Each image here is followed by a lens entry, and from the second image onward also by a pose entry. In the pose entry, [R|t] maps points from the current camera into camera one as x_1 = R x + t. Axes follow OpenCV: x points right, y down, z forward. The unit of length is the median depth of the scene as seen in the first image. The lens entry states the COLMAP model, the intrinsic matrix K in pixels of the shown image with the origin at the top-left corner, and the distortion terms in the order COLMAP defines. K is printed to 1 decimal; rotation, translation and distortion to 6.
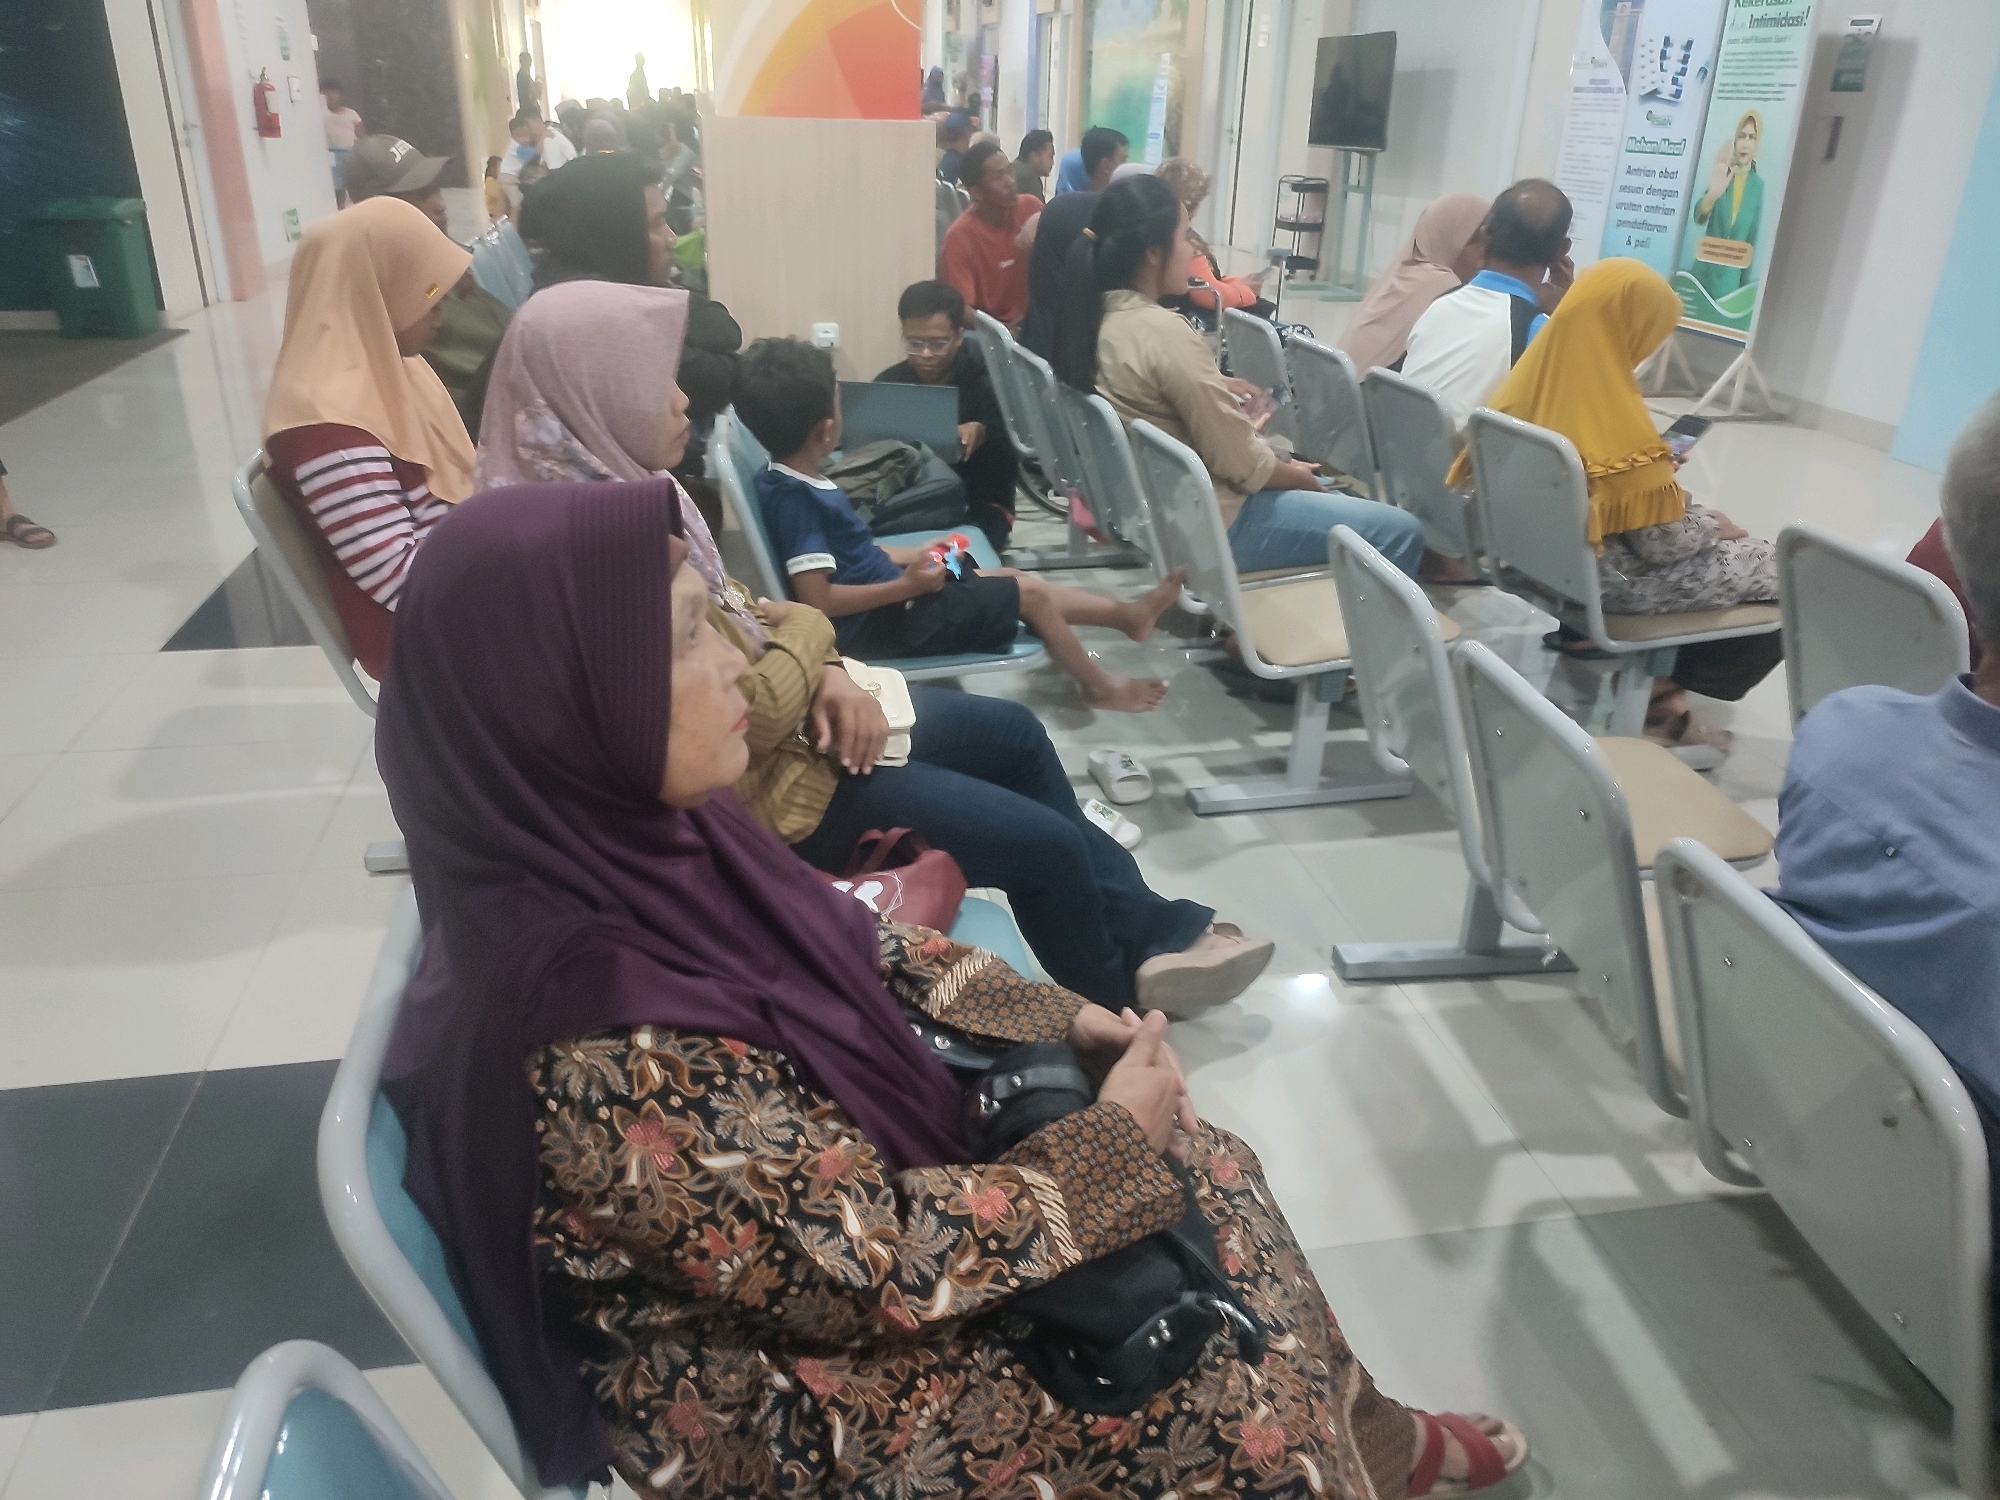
lens RADIAL K [[1435.6, 0, 999.1], [0, 1435.6, 753.7], [0, 0, 1]] dist [-0.033381, 0.004206]
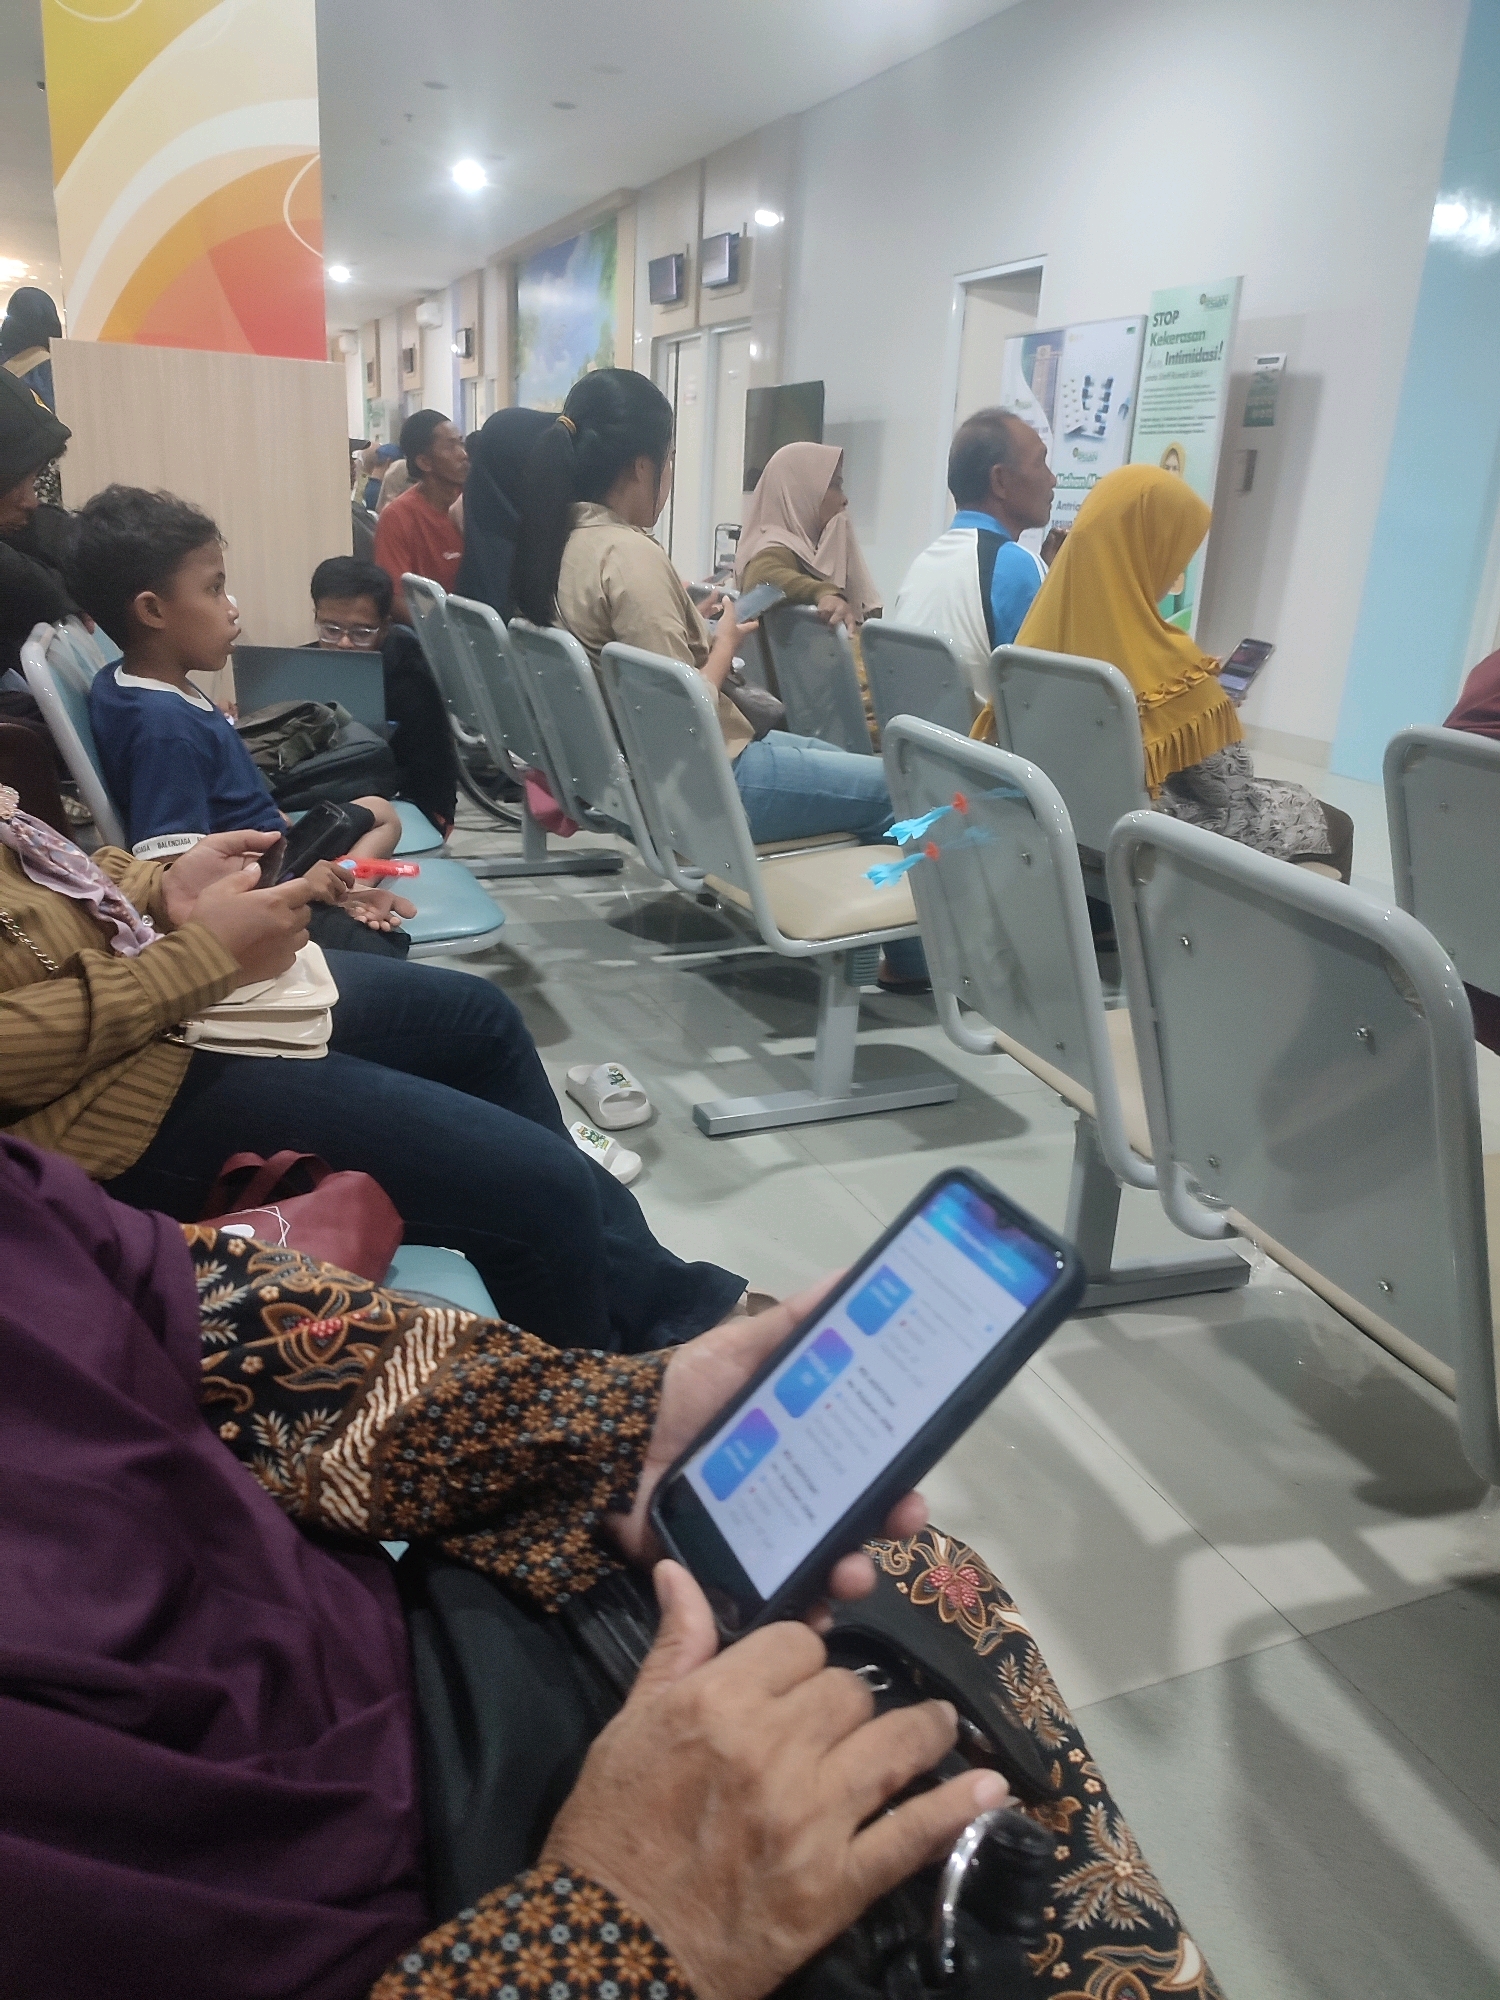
lens RADIAL K [[1425.0, 0, 745.6], [0, 1425.0, 992.1], [0, 0, 1]] dist [0.006774, 0.000203]
pose [[0.978119, -0.041665, 0.203832, 0.000428], [0.060667, 0.994282, -0.087879, 0.026010], [-0.199005, 0.098322, 0.975054, 0.169796]]
